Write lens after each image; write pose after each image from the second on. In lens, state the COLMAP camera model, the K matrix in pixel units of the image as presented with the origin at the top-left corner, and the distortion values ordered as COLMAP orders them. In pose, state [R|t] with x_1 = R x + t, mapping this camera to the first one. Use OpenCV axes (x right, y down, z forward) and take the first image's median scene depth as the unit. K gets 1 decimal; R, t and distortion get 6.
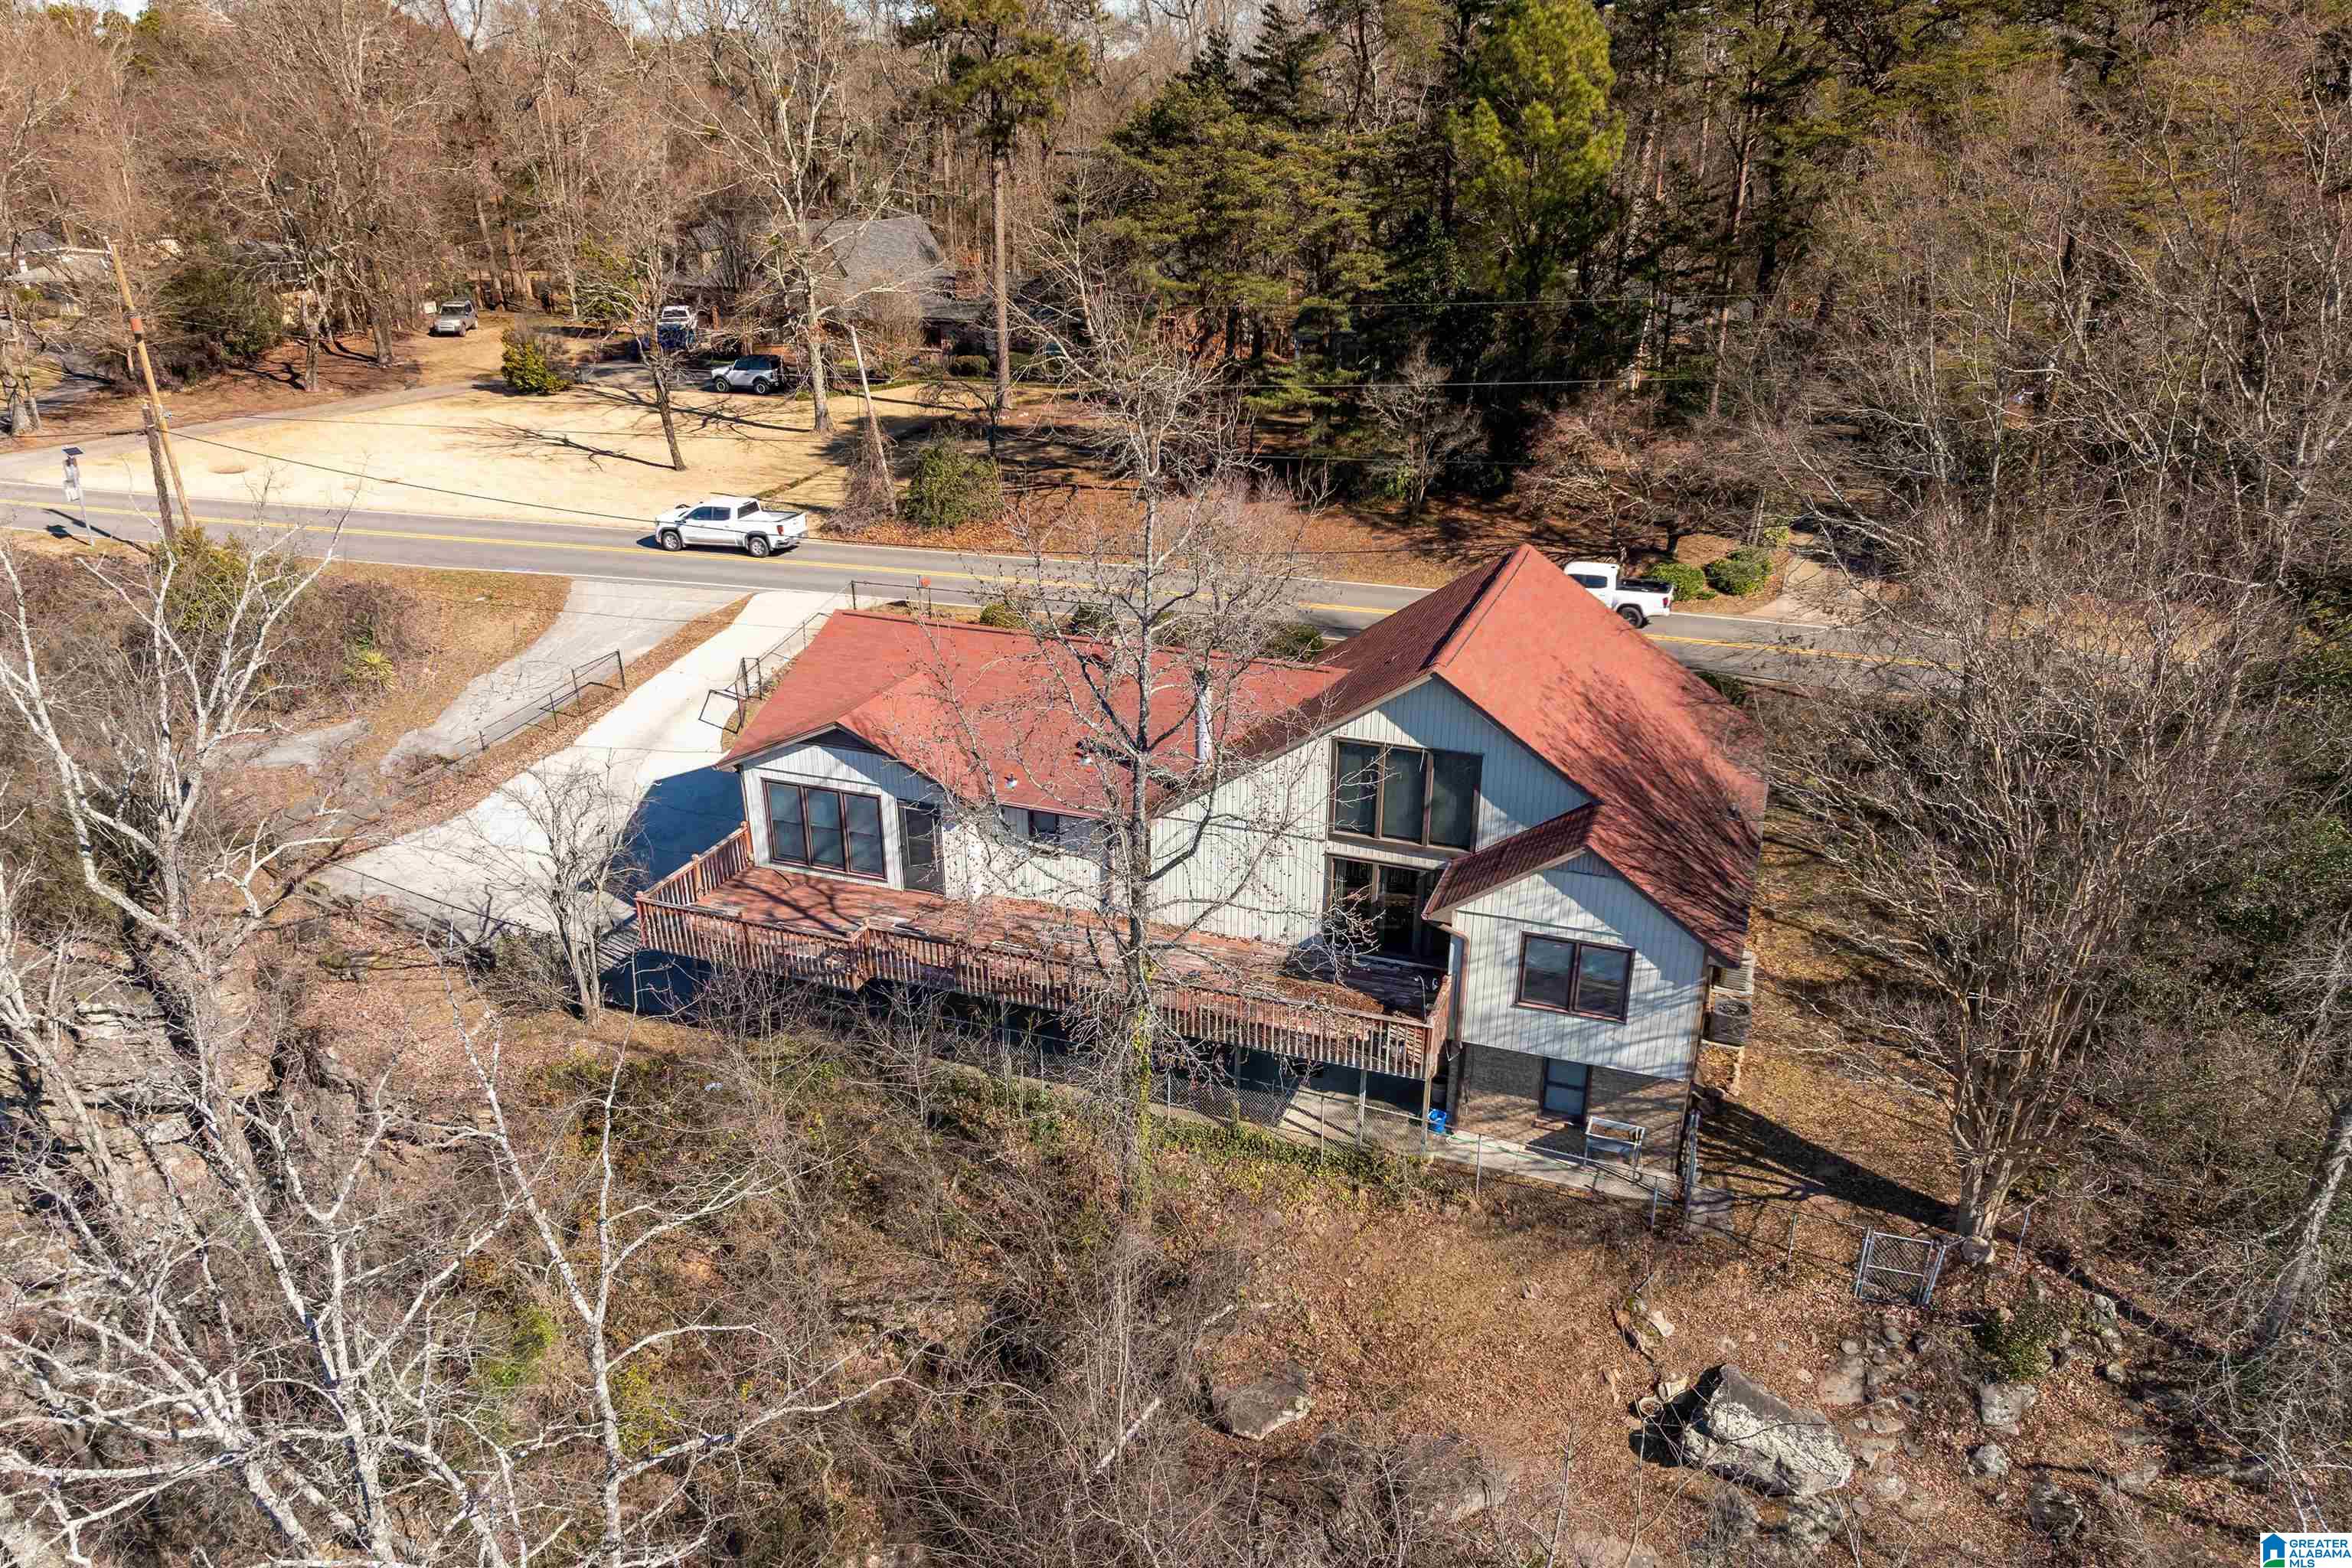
lens RADIAL K [[1646.9, 0, 1176.7], [0, 1646.9, 864.2], [0, 0, 1]] dist [-0.037364, -0.000368]
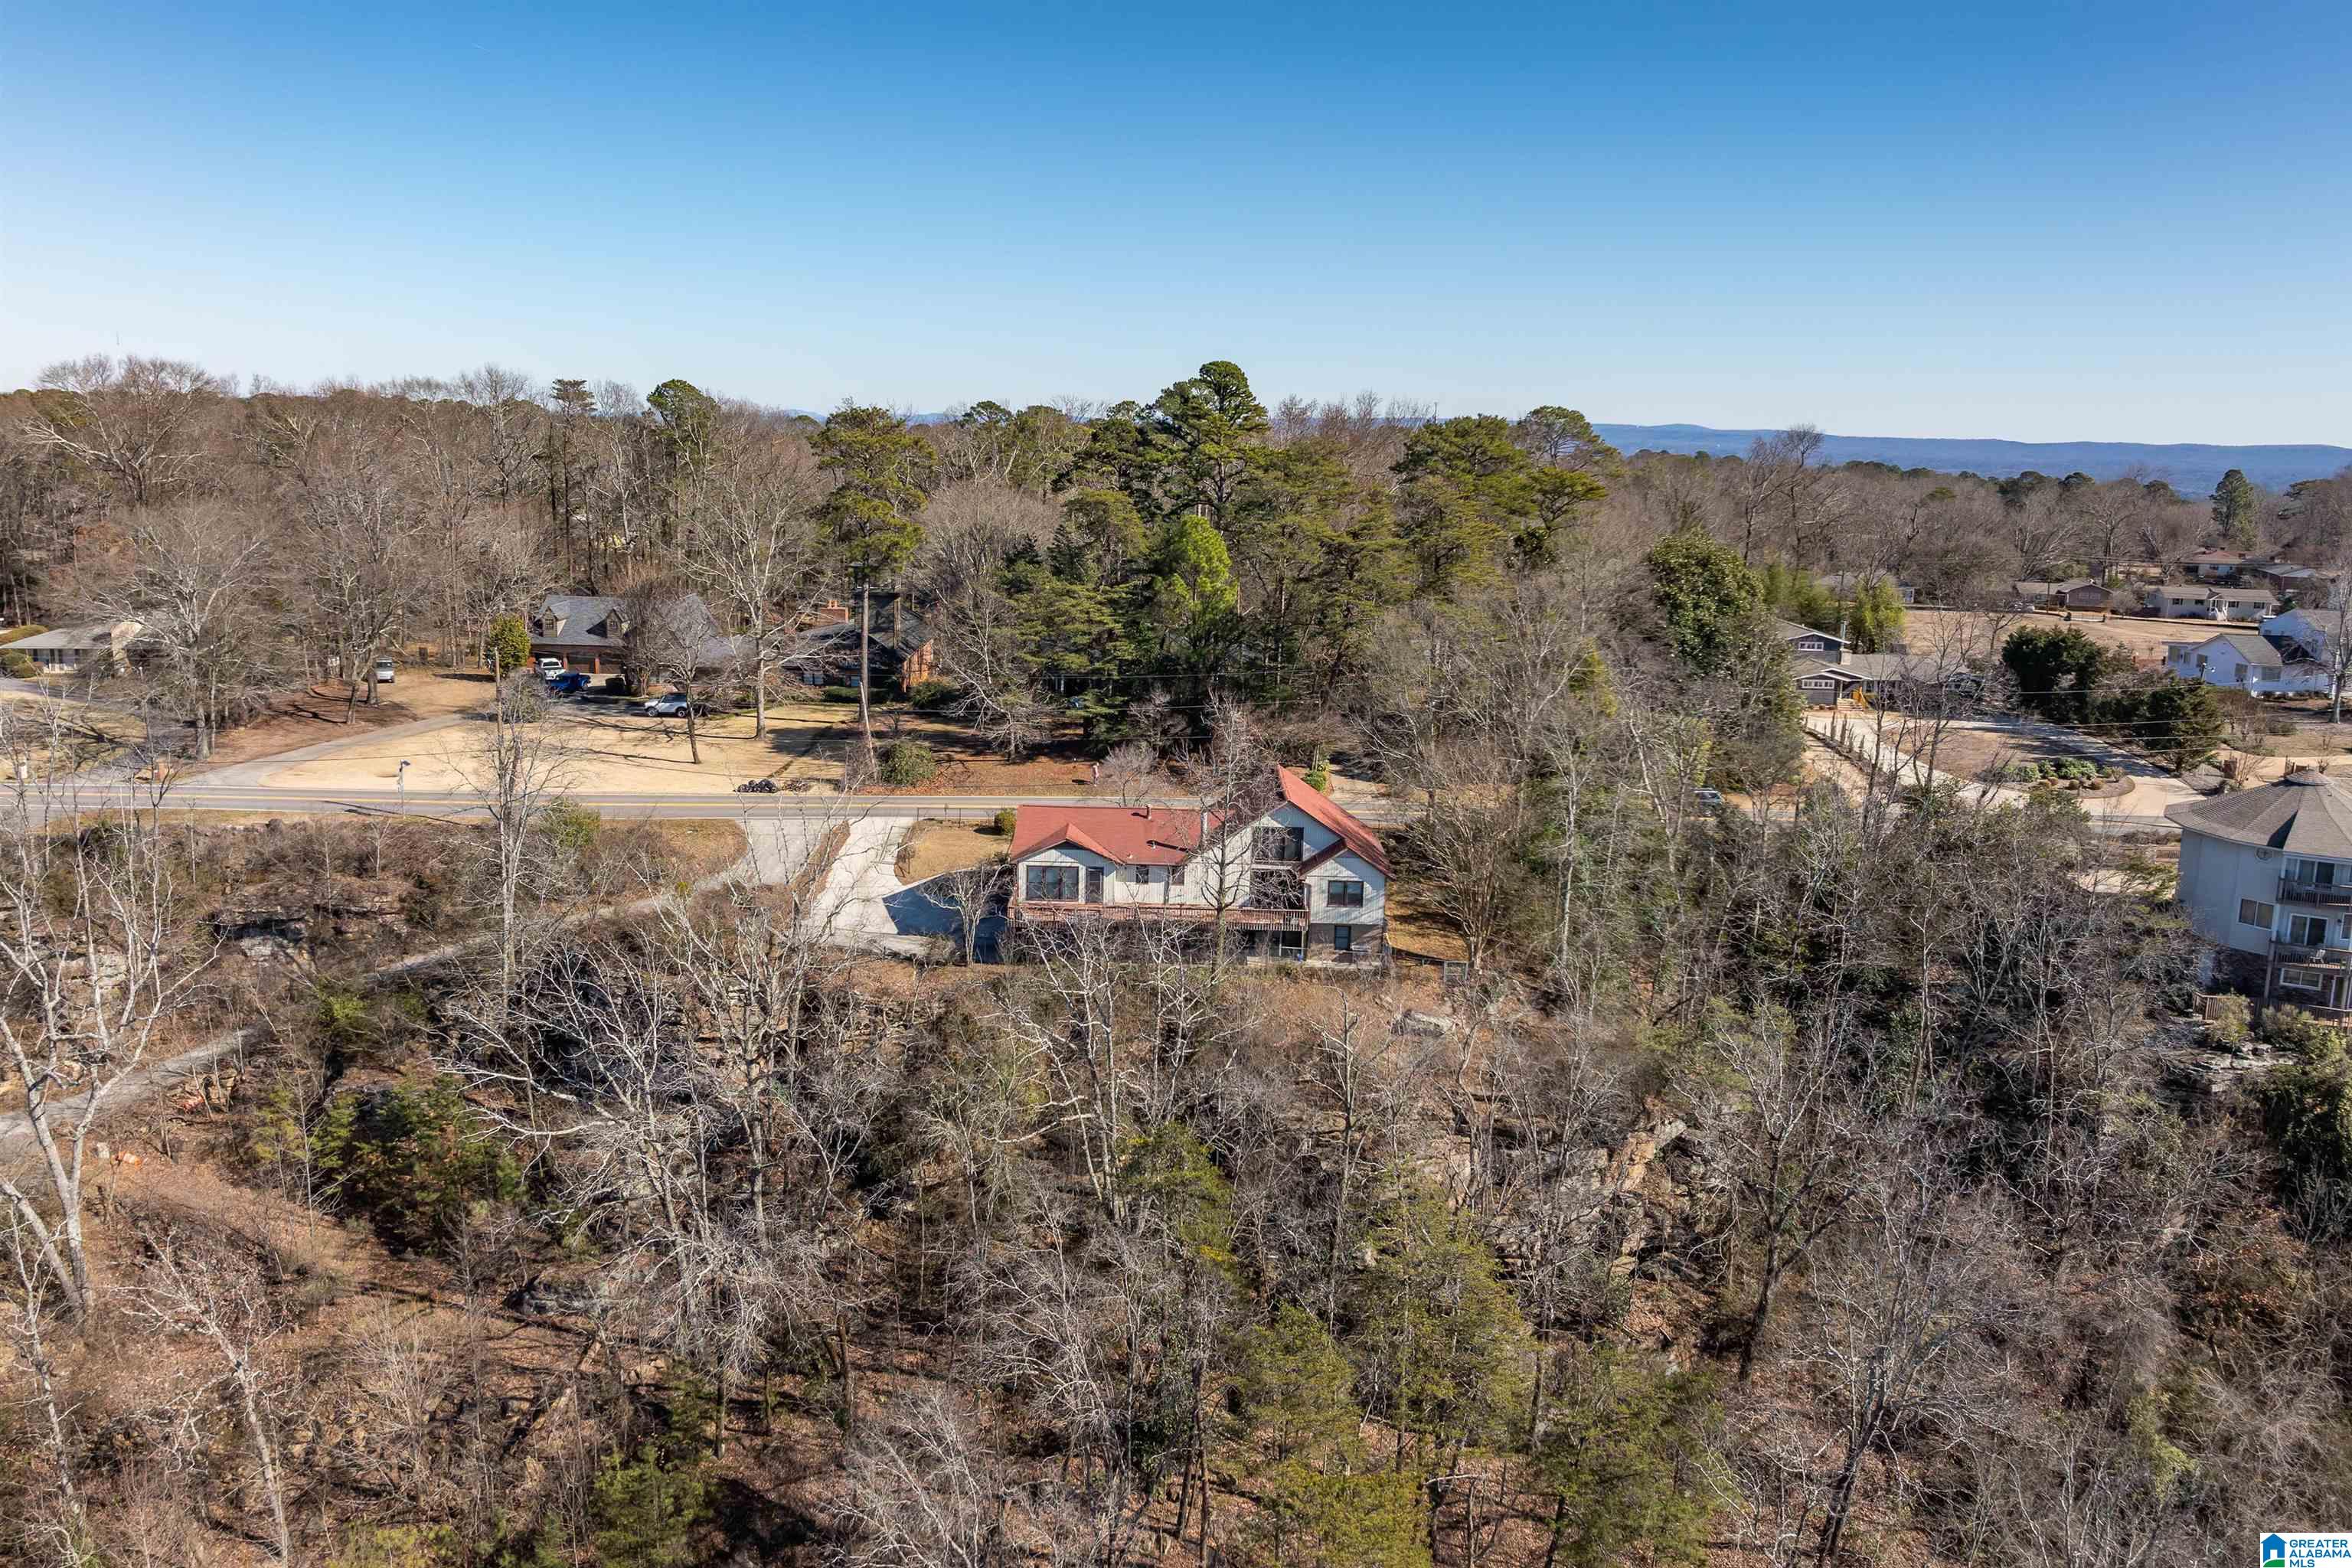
lens RADIAL K [[1663.6, 0, 1160.7], [0, 1663.6, 722.5], [0, 0, 1]] dist [-0.031878, 0.002344]
pose [[0.939528, -0.036016, 0.340573, -0.961059], [0.121770, 0.964601, -0.233917, 0.377059], [-0.320092, 0.261244, 0.910655, -1.538818]]
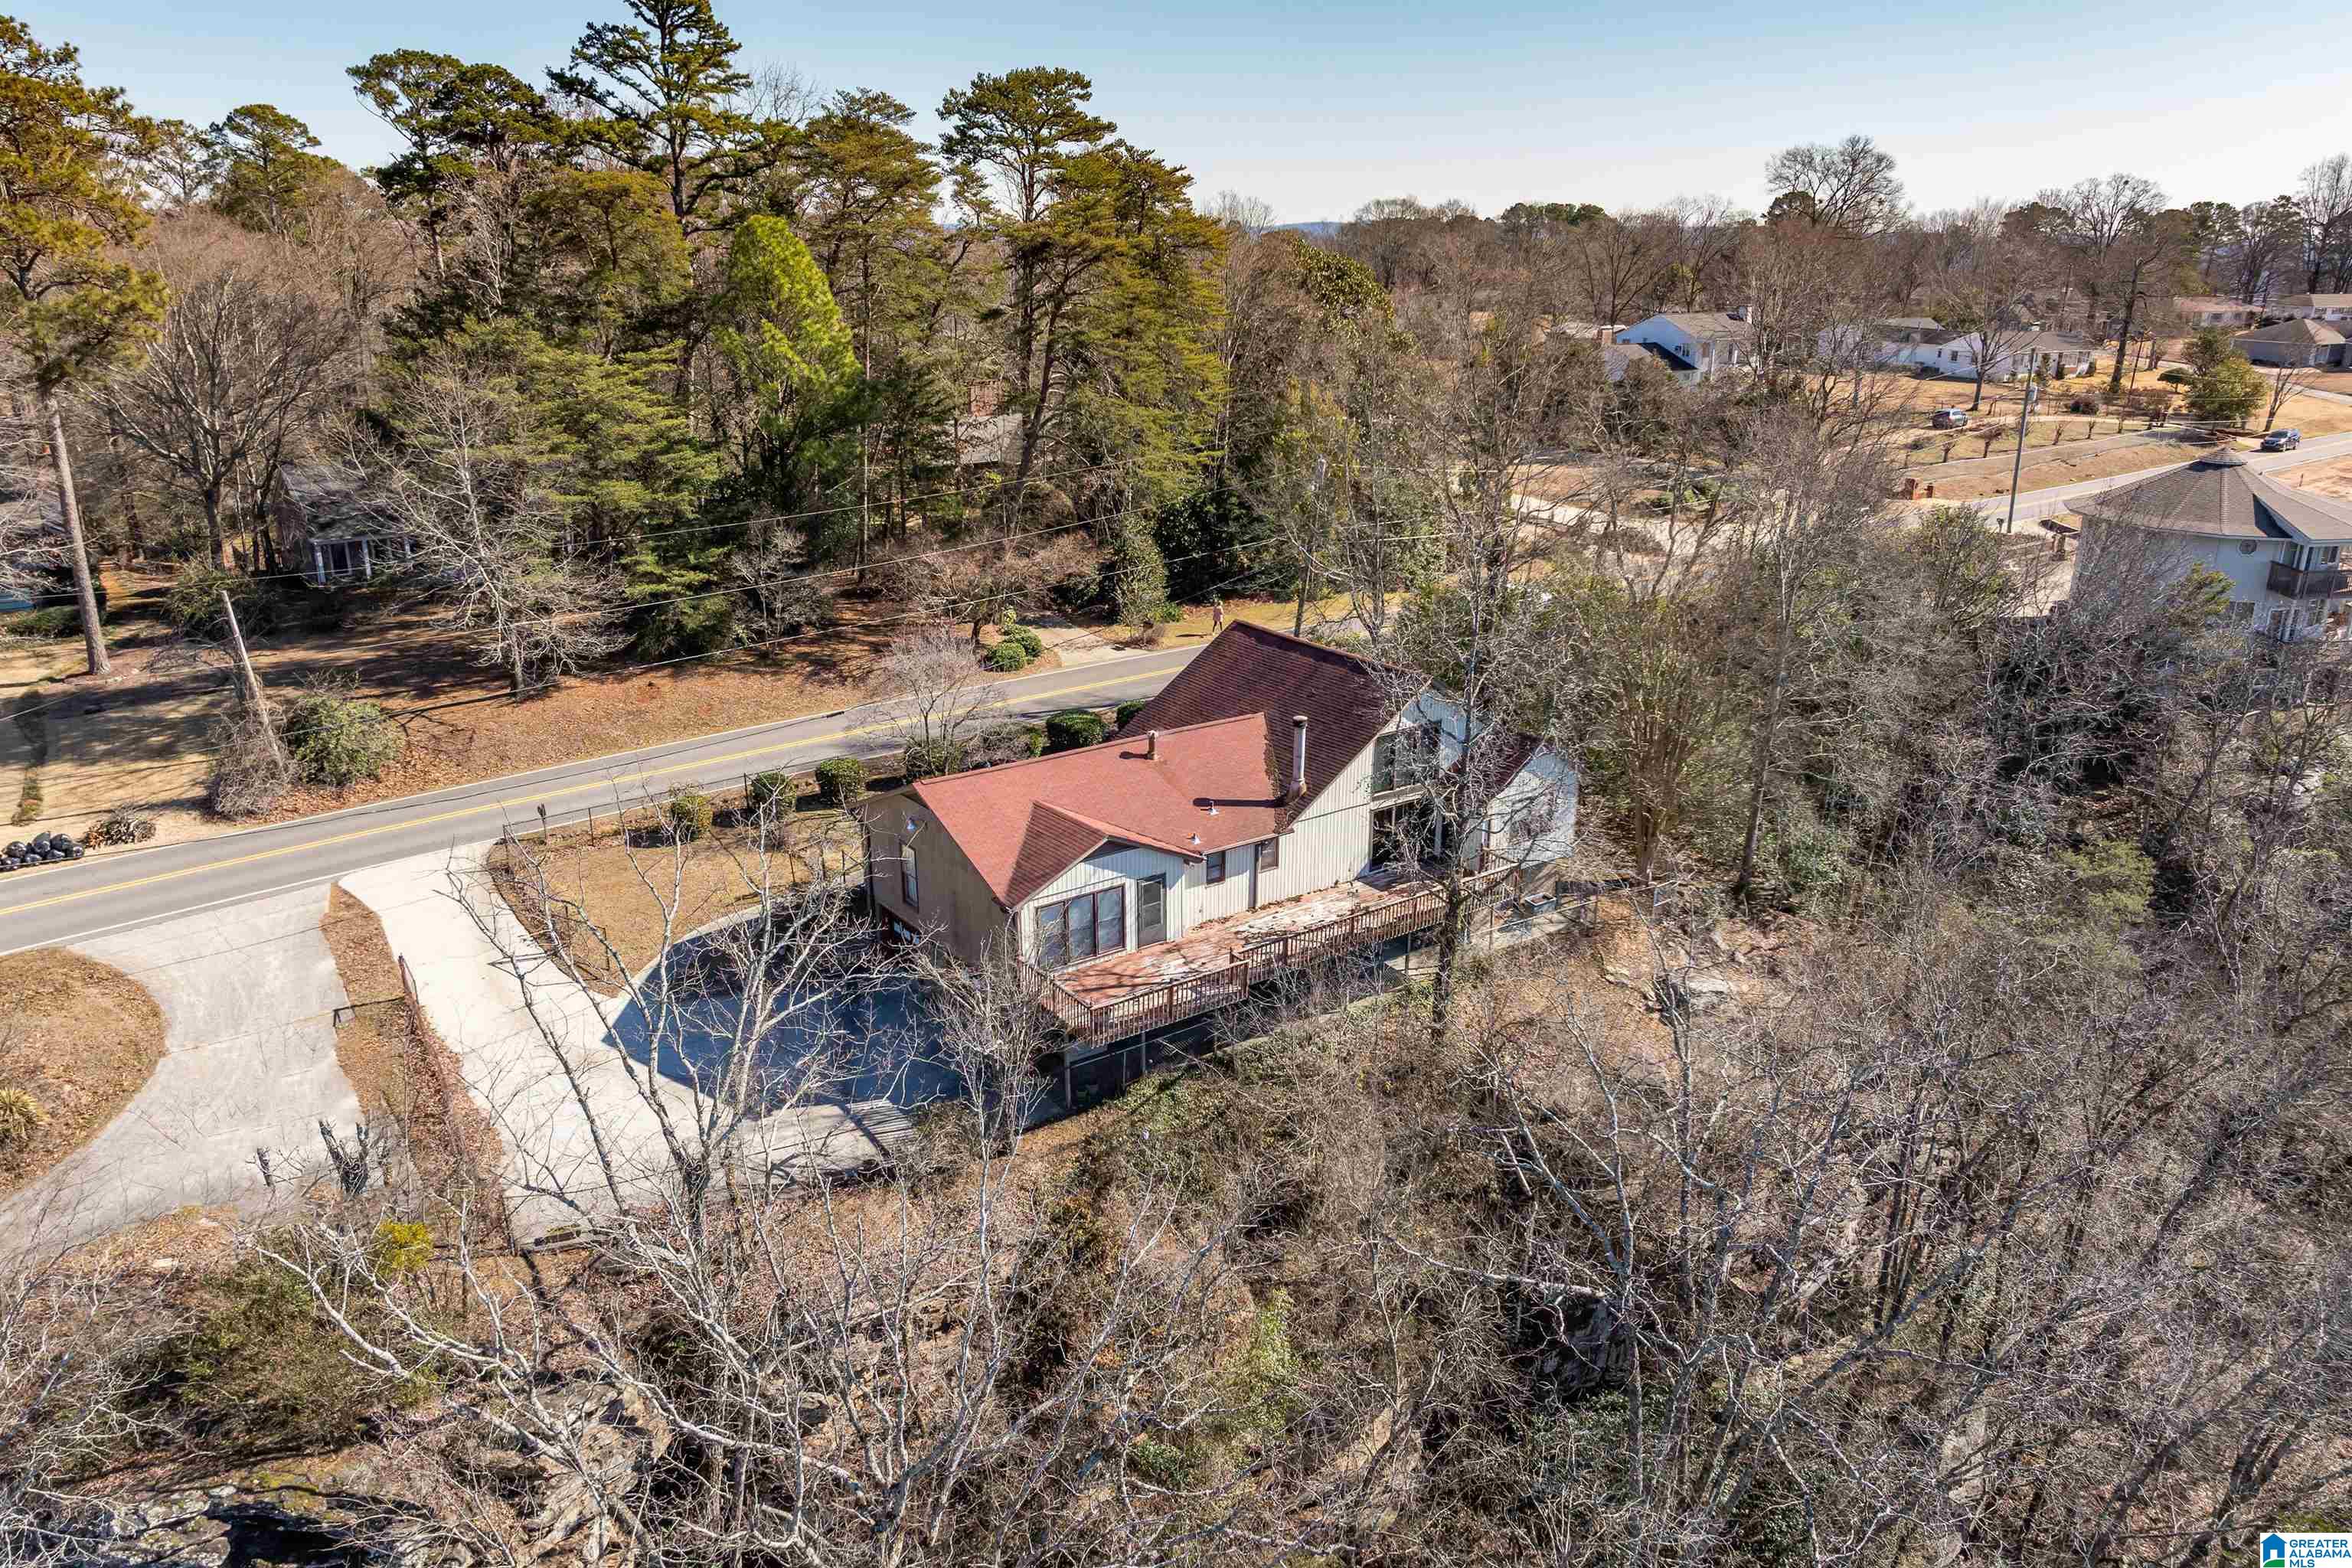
lens RADIAL K [[1617.8, 0, 1166.4], [0, 1617.8, 822.6], [0, 0, 1]] dist [-0.022108, -0.001019]
pose [[0.554668, -0.282996, 0.782468, -1.159111], [0.353429, 0.931467, 0.086350, -0.186435], [-0.753280, 0.228651, 0.616674, 0.171682]]
